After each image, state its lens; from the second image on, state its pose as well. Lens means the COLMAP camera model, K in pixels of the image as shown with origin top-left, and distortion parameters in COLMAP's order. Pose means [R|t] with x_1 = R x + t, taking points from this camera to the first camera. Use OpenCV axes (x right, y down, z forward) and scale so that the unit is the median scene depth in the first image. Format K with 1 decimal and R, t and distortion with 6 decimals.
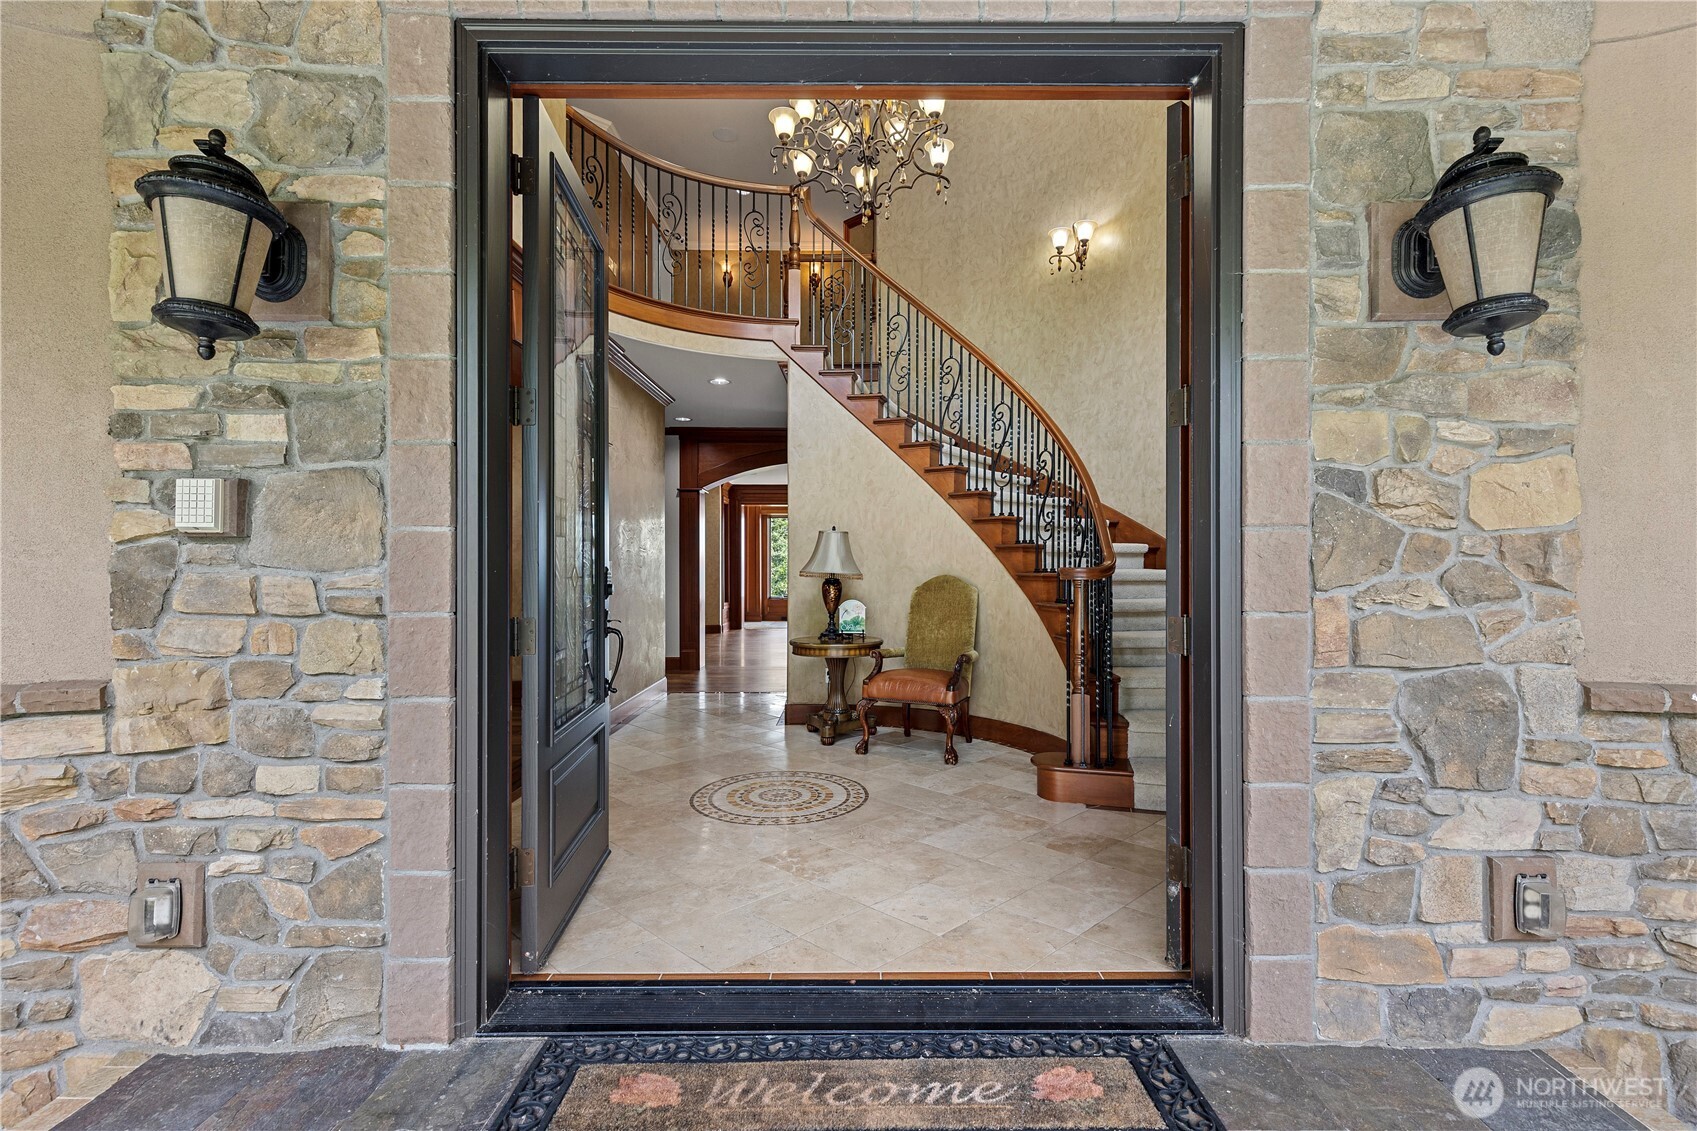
lens RADIAL K [[772.3, 0, 848.5], [0, 772.3, 565.5], [0, 0, 1]] dist [0.001073, 0.000031]
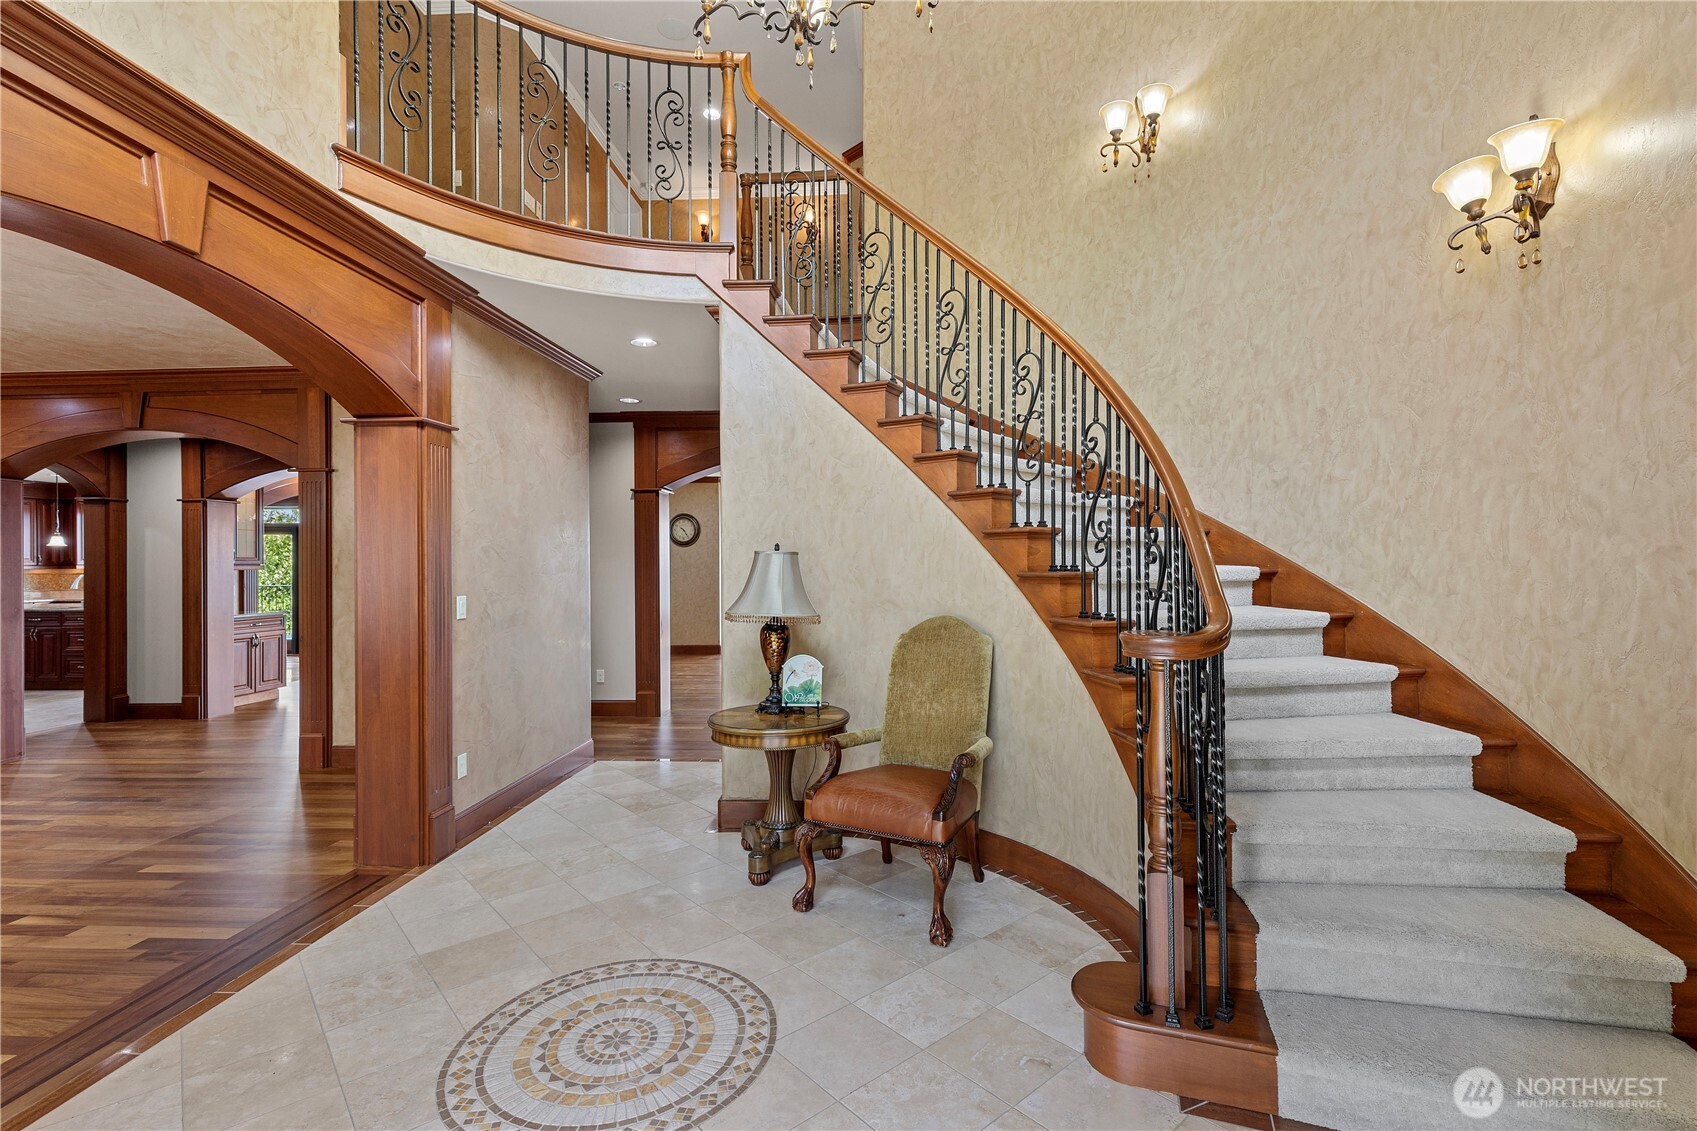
lens RADIAL K [[812.1, 0, 848.5], [0, 812.1, 565.5], [0, 0, 1]] dist [0.009326, -0.000177]
pose [[0.998569, -0.009108, -0.052700, 0.081504], [0.009083, 0.999958, -0.000730, -0.031509], [0.052704, 0.000250, 0.998610, 0.304755]]
